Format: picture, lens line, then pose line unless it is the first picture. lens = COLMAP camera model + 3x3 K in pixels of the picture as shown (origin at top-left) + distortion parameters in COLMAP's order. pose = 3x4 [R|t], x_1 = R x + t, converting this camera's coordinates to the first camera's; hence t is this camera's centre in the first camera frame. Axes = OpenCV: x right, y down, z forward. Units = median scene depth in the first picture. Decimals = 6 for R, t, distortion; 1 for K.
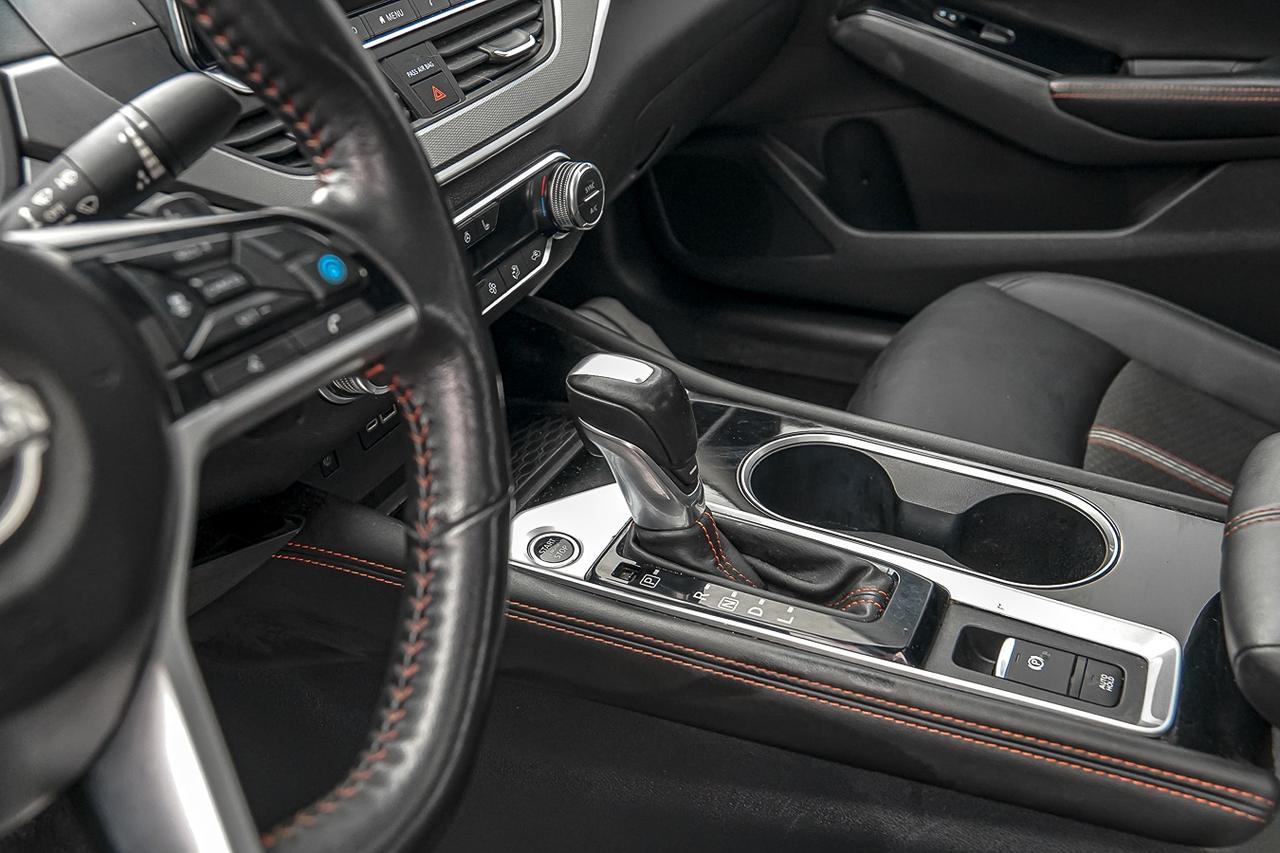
lens RADIAL K [[1142.4, 0, 639.2], [0, 1142.4, 422.7], [0, 0, 1]] dist [-0.092664, 0.110986]
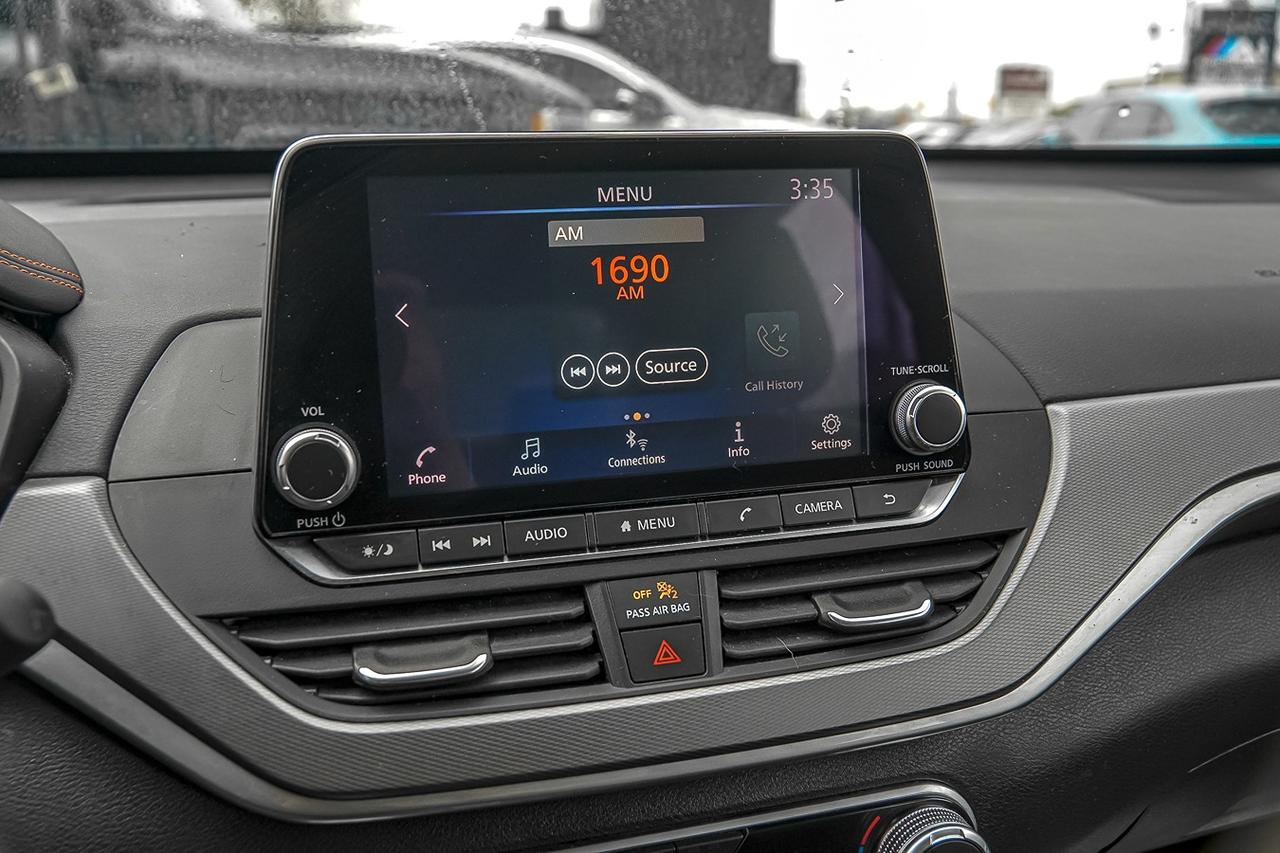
lens RADIAL K [[1142.4, 0, 637.2], [0, 1142.4, 425.7], [0, 0, 1]] dist [-0.092664, 0.110986]
pose [[0.662885, 0.244697, -0.707607, 0.221208], [-0.423743, 0.901774, -0.085119, -0.320463], [0.617273, 0.356267, 0.701461, 0.451868]]
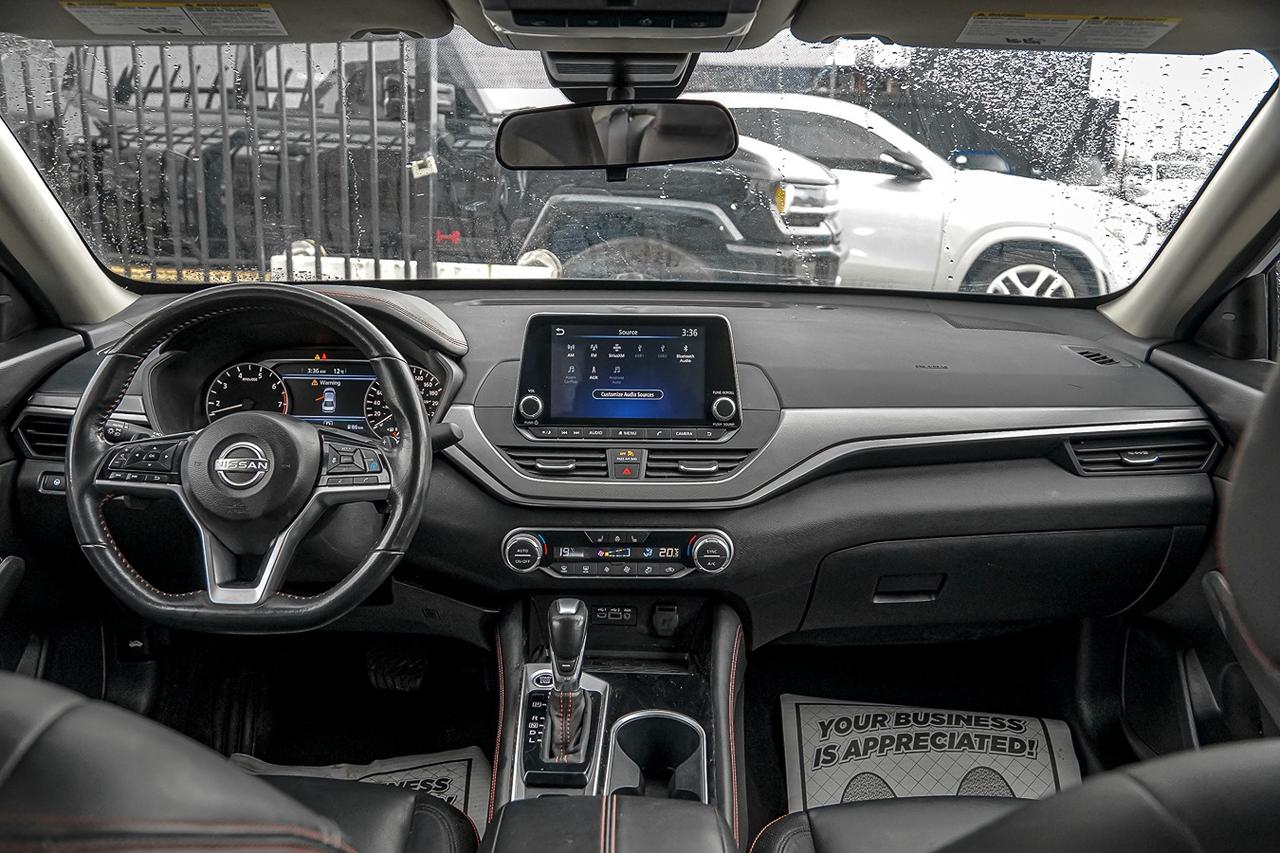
lens RADIAL K [[1142.4, 0, 631.7], [0, 1142.4, 431.2], [0, 0, 1]] dist [-0.092664, 0.110986]
pose [[0.440536, 0.276999, -0.853932, 1.532889], [-0.506161, 0.862239, 0.018570, -0.371781], [0.741438, 0.424046, 0.520053, -0.141195]]
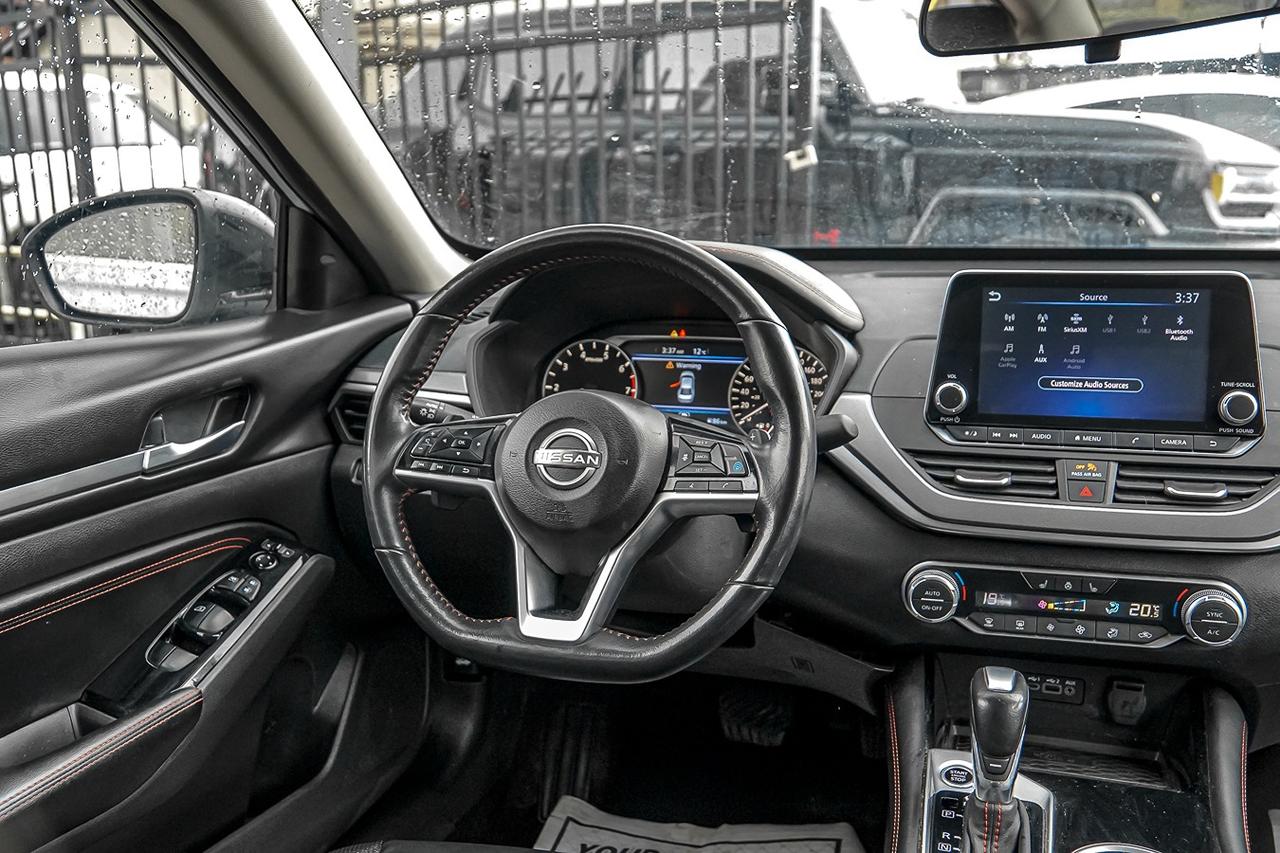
lens RADIAL K [[1142.4, 0, 620.0], [0, 1142.4, 426.4], [0, 0, 1]] dist [-0.092664, 0.110986]
pose [[0.130420, 0.269357, -0.954169, 1.080769], [-0.505842, 0.845785, 0.169620, -0.282905], [0.852710, 0.460537, 0.246559, 0.044853]]
